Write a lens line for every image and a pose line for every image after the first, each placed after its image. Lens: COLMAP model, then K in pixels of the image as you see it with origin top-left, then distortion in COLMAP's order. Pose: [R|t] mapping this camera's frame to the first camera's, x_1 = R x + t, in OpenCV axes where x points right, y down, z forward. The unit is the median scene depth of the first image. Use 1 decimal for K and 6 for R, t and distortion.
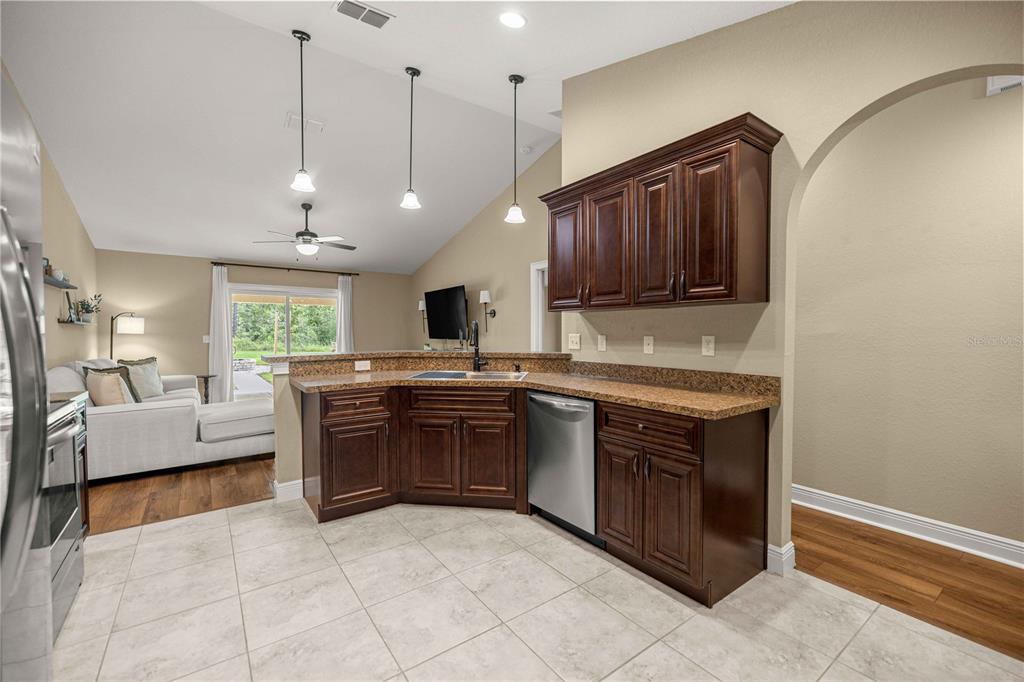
lens RADIAL K [[430.6, 0, 512.0], [0, 430.6, 341.0], [0, 0, 1]] dist [0.001908, 0.000154]
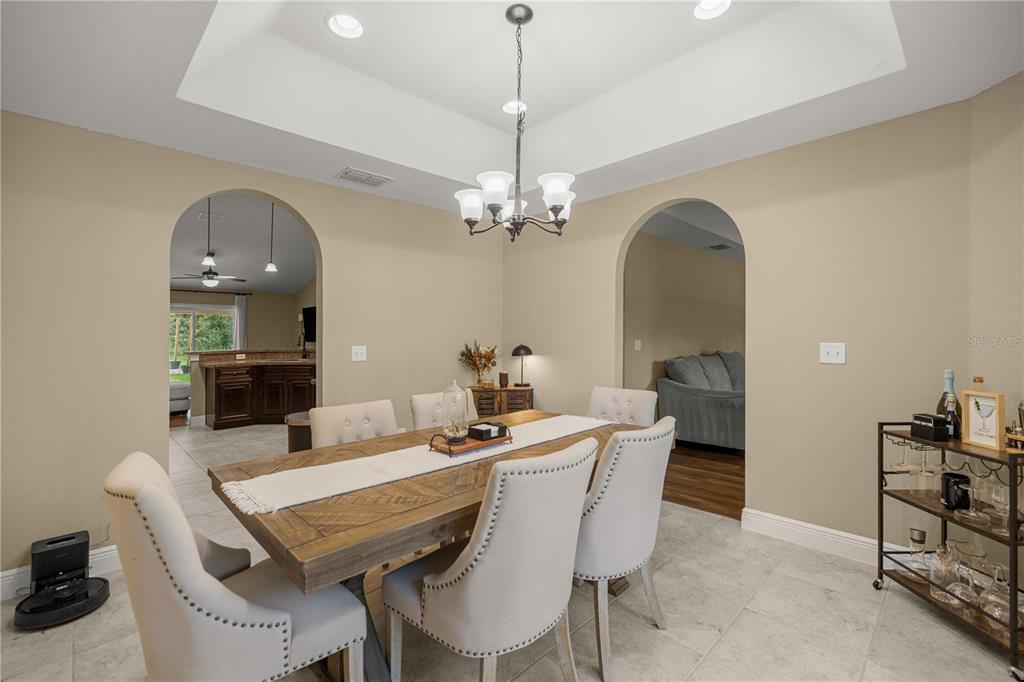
lens RADIAL K [[453.5, 0, 511.0], [0, 453.5, 326.8], [0, 0, 1]] dist [-0.000594, -0.000176]
pose [[0.989646, 0.000754, 0.143530, 0.585045], [0.004662, 0.999290, -0.037393, 0.007283], [-0.143457, 0.037675, 0.988939, -1.235830]]
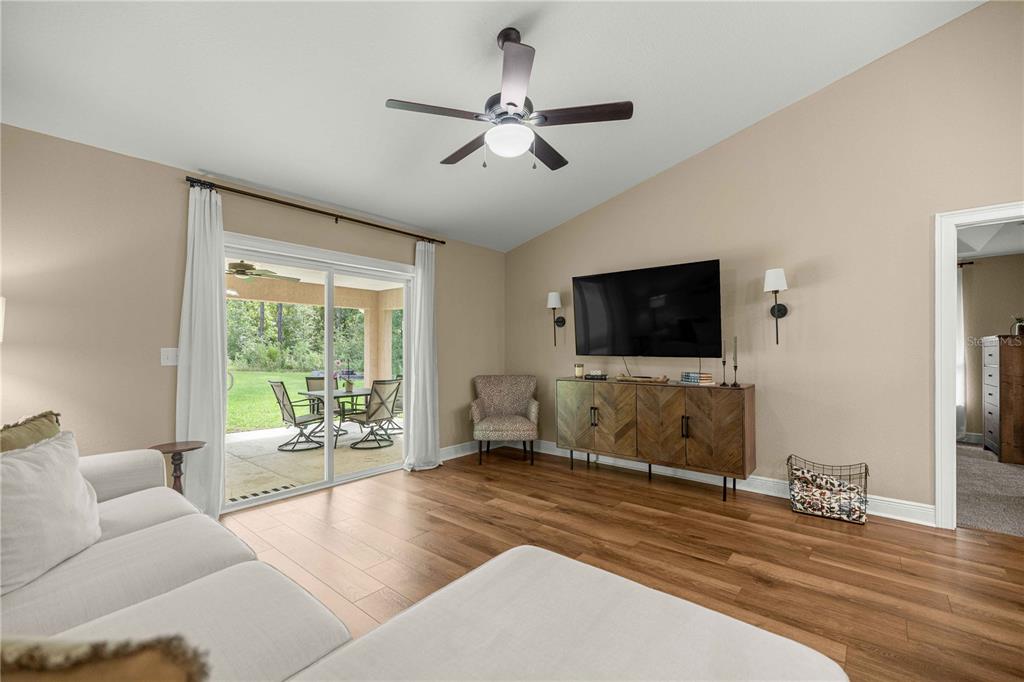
lens RADIAL K [[441.8, 0, 512.0], [0, 441.8, 341.0], [0, 0, 1]] dist [-0.001347, -0.000194]
pose [[0.971291, 0.008438, 0.237744, -0.996372], [0.000638, 0.999275, -0.038073, -0.006708], [-0.237893, 0.037131, 0.970581, 1.029137]]
